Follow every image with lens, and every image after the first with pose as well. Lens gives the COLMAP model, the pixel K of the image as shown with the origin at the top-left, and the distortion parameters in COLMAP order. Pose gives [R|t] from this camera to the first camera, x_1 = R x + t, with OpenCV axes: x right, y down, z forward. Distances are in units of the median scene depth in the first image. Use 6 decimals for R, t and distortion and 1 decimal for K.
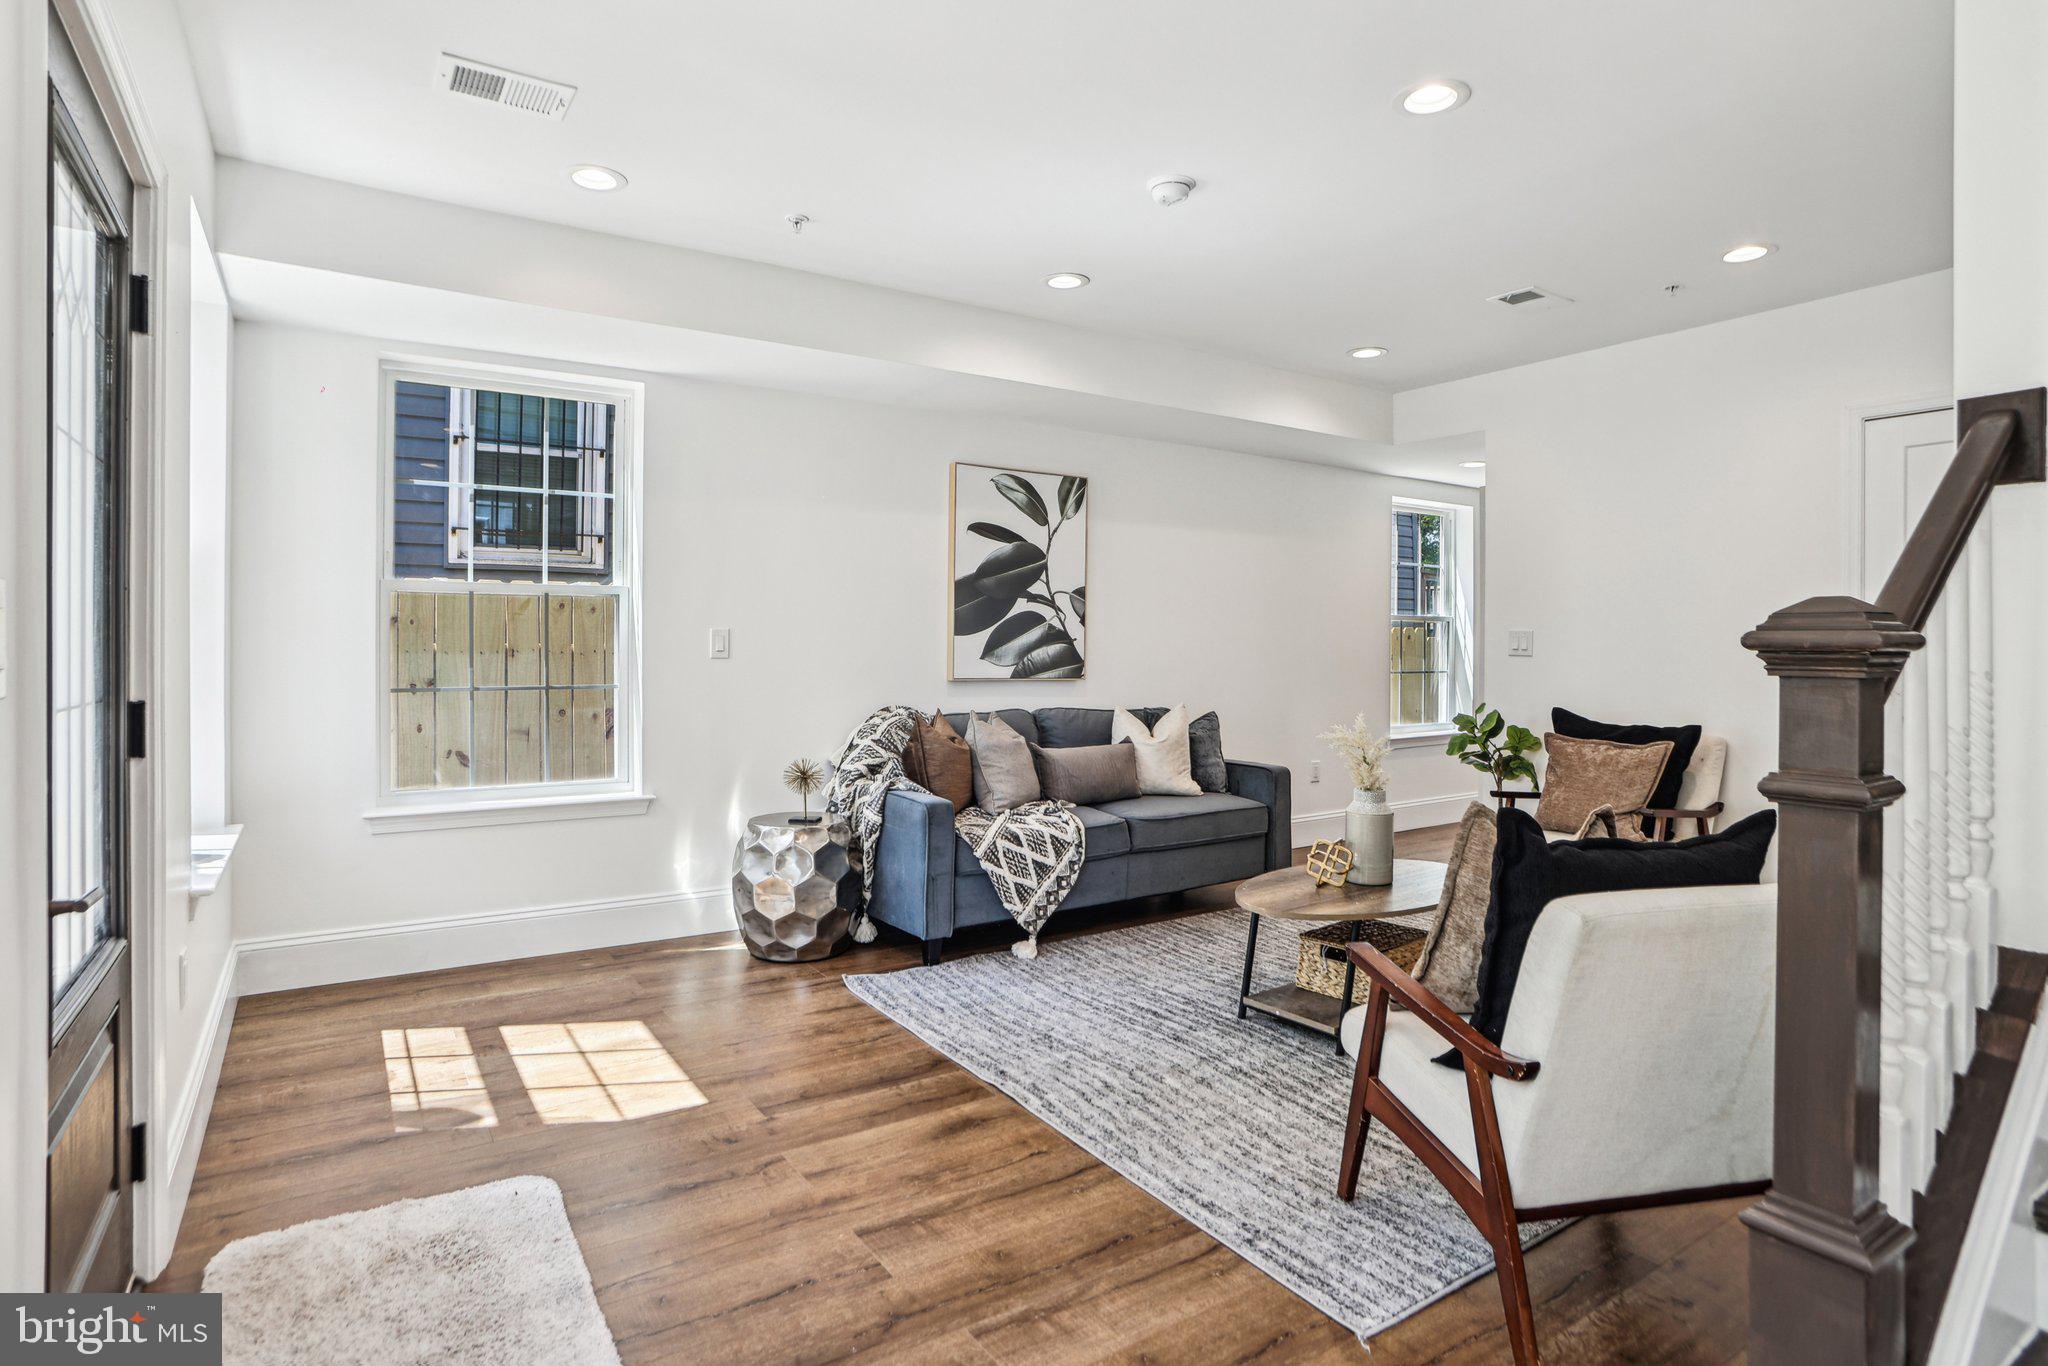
lens RADIAL K [[1055.4, 0, 1011.6], [0, 1055.4, 659.3], [0, 0, 1]] dist [-0.042600, 0.001916]
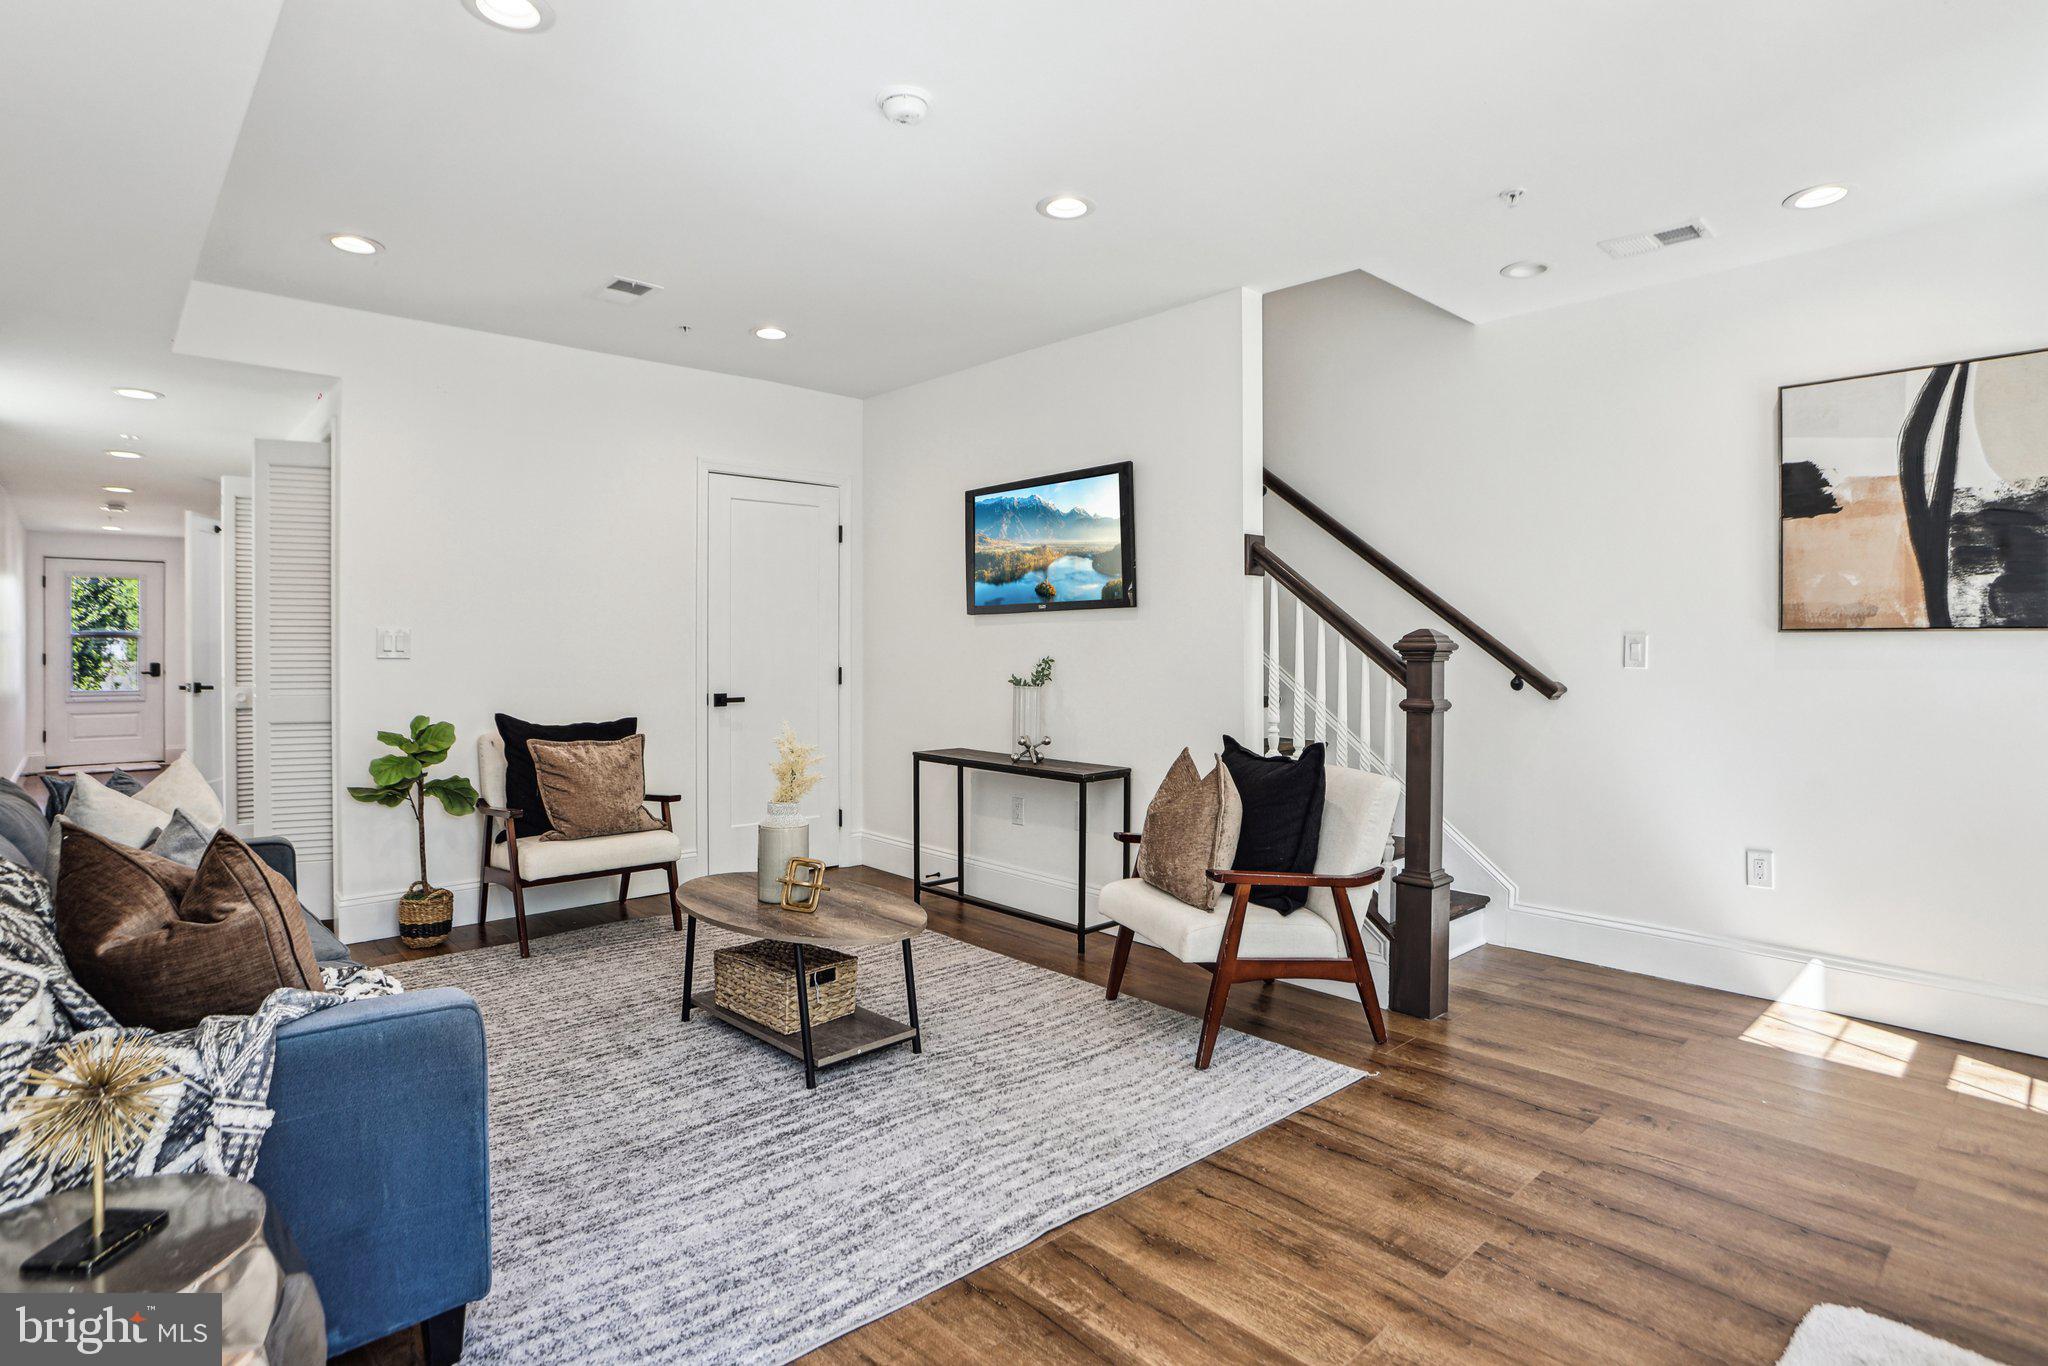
lens RADIAL K [[1055.4, 0, 1011.6], [0, 1055.4, 659.3], [0, 0, 1]] dist [-0.042600, 0.001916]
pose [[-0.162312, -0.004597, 0.986729, -0.751174], [0.010913, 0.999920, 0.006453, -0.006269], [-0.986679, 0.011816, -0.162248, 1.153909]]
